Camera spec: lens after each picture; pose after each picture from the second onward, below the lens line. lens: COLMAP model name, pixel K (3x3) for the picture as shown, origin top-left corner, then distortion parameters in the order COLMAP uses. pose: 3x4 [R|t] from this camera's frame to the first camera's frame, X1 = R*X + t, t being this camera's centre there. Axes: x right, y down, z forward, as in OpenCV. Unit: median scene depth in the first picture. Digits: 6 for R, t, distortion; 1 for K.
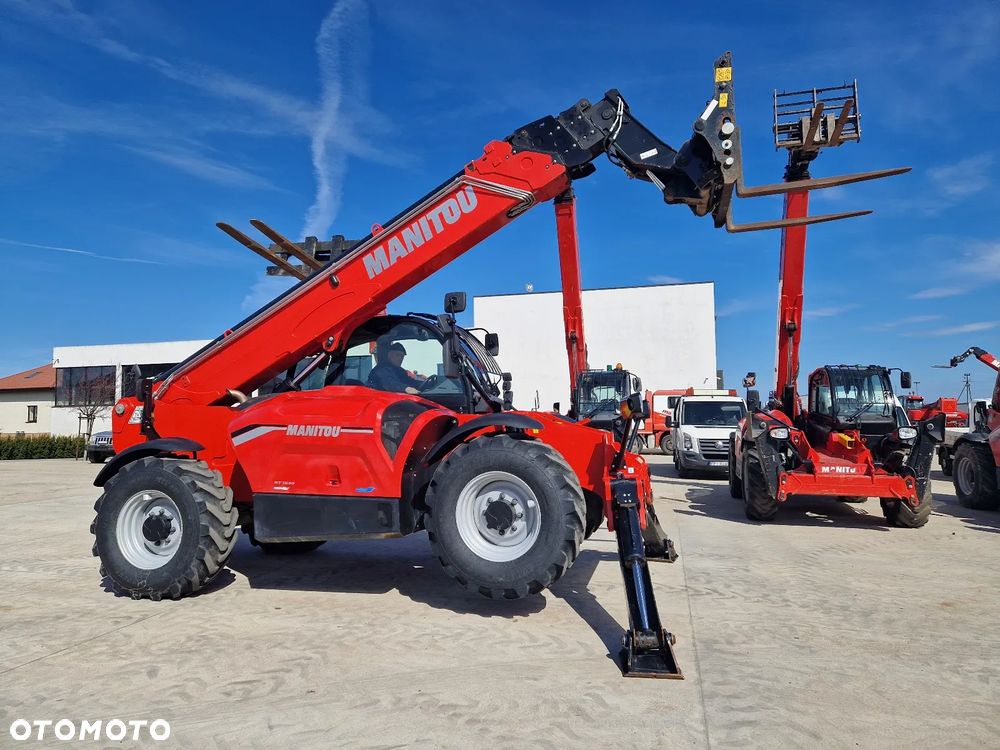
lens RADIAL K [[661.3, 0, 498.7], [0, 661.3, 370.2], [0, 0, 1]] dist [0.080853, -0.064328]
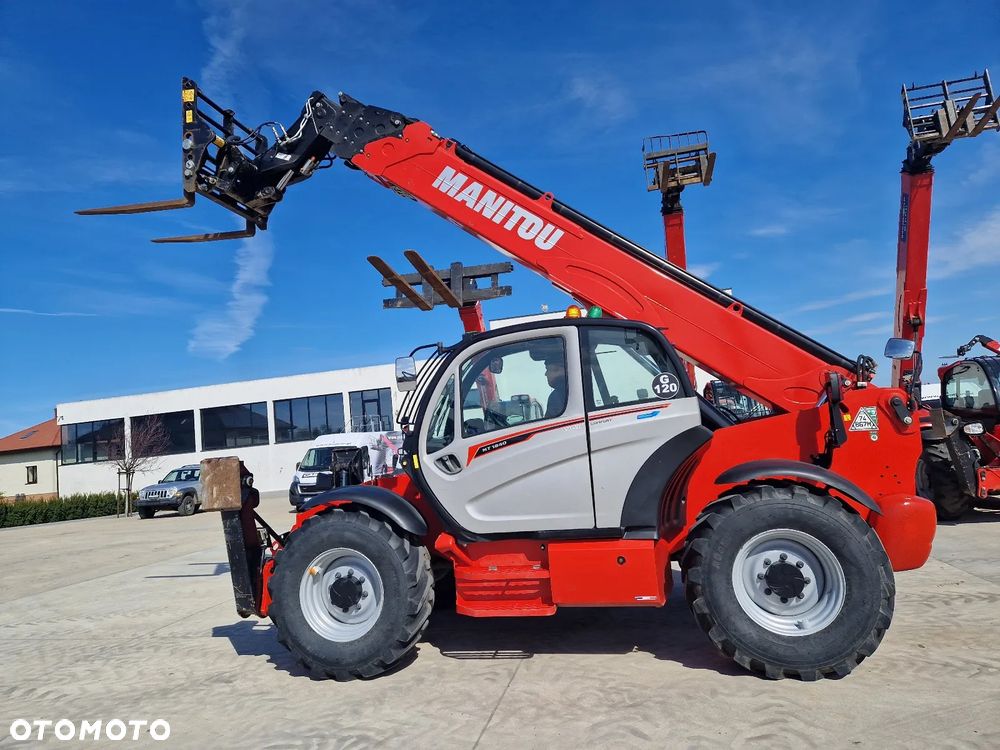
lens RADIAL K [[661.1, 0, 496.4], [0, 661.1, 374.4], [0, 0, 1]] dist [0.075601, -0.053342]
pose [[0.996650, -0.074428, 0.033914, -0.514177], [0.075393, 0.996757, -0.028125, -0.014828], [-0.031711, 0.030588, 0.999029, 0.068610]]
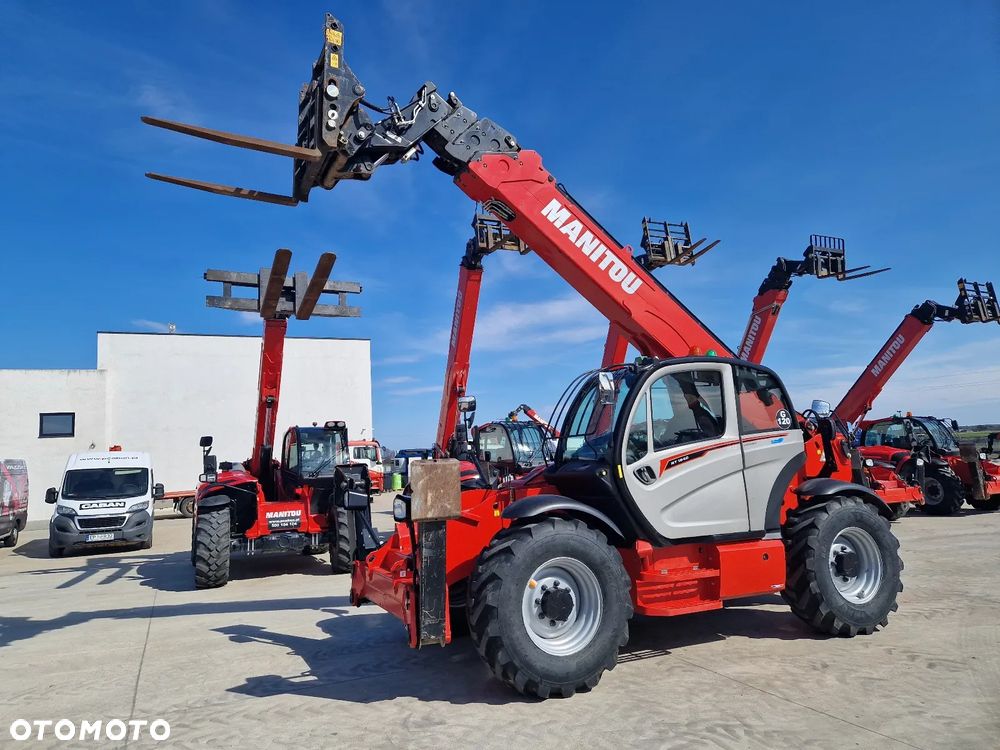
lens RADIAL K [[660.4, 0, 482.8], [0, 660.4, 366.6], [0, 0, 1]] dist [0.082091, -0.065988]
pose [[0.784036, 0.054293, 0.618337, -1.348894], [-0.003247, 0.996512, -0.083383, -0.000489], [-0.620707, 0.063368, 0.781478, 0.341118]]
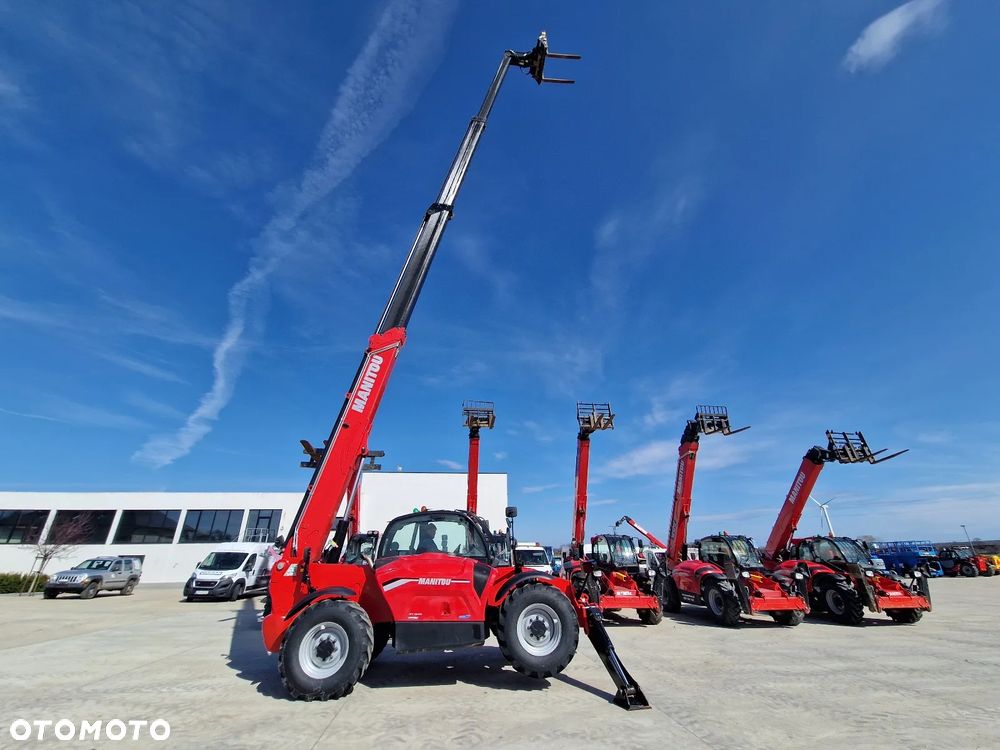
lens RADIAL K [[403.8, 0, 497.9], [0, 403.8, 373.4], [0, 0, 1]] dist [0.009631, -0.006245]
pose [[0.938347, 0.142549, 0.314936, -0.549552], [-0.026823, 0.938299, -0.344783, -0.069518], [-0.344652, 0.315079, 0.884274, -0.242912]]
